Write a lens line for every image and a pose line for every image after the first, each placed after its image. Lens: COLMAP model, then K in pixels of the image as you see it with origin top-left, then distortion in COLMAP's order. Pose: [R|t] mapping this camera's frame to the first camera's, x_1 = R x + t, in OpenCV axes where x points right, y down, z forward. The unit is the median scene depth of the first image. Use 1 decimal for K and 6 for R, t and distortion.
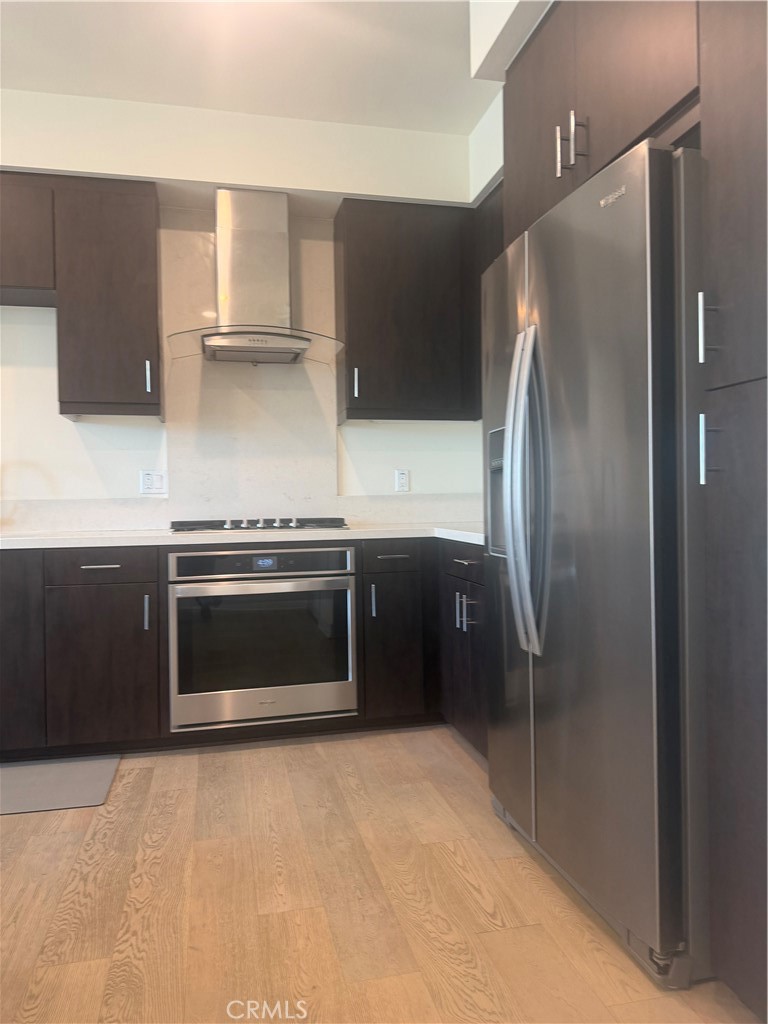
lens RADIAL K [[724.8, 0, 383.0], [0, 724.8, 510.3], [0, 0, 1]] dist [0.032739, -0.033876]
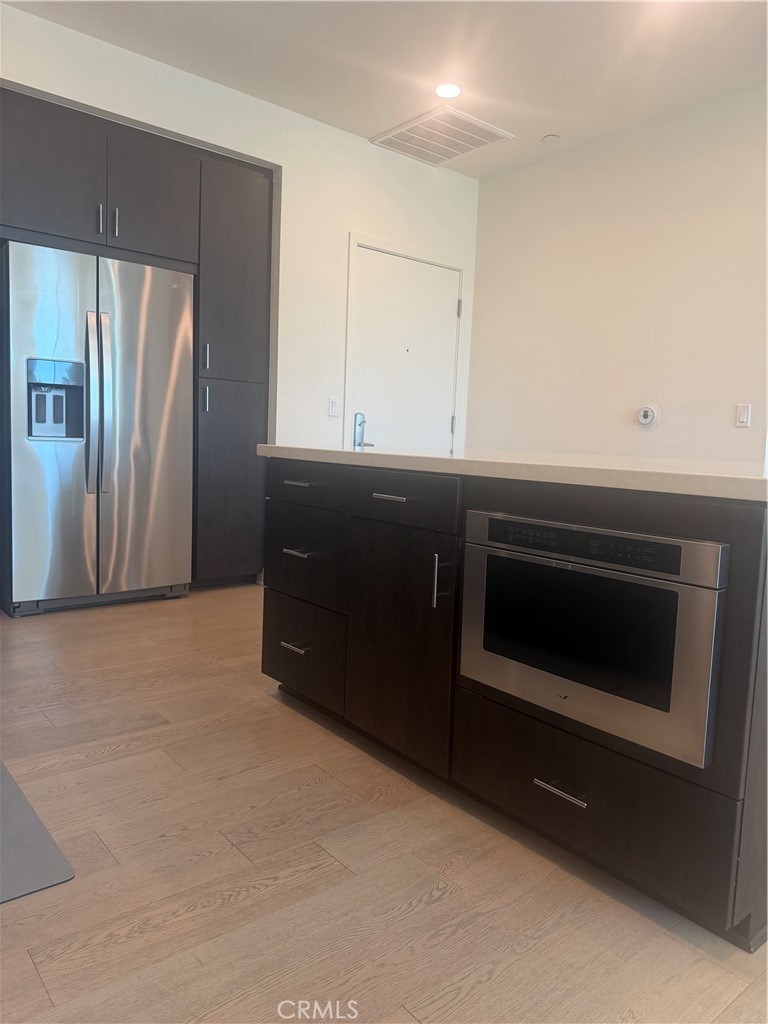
lens RADIAL K [[724.8, 0, 386.5], [0, 724.8, 514.5], [0, 0, 1]] dist [0.032739, -0.033876]
pose [[-0.448139, -0.099525, 0.888407, -1.691656], [-0.019674, 0.994641, 0.101502, 0.052857], [-0.893747, 0.028008, -0.447696, 1.135966]]
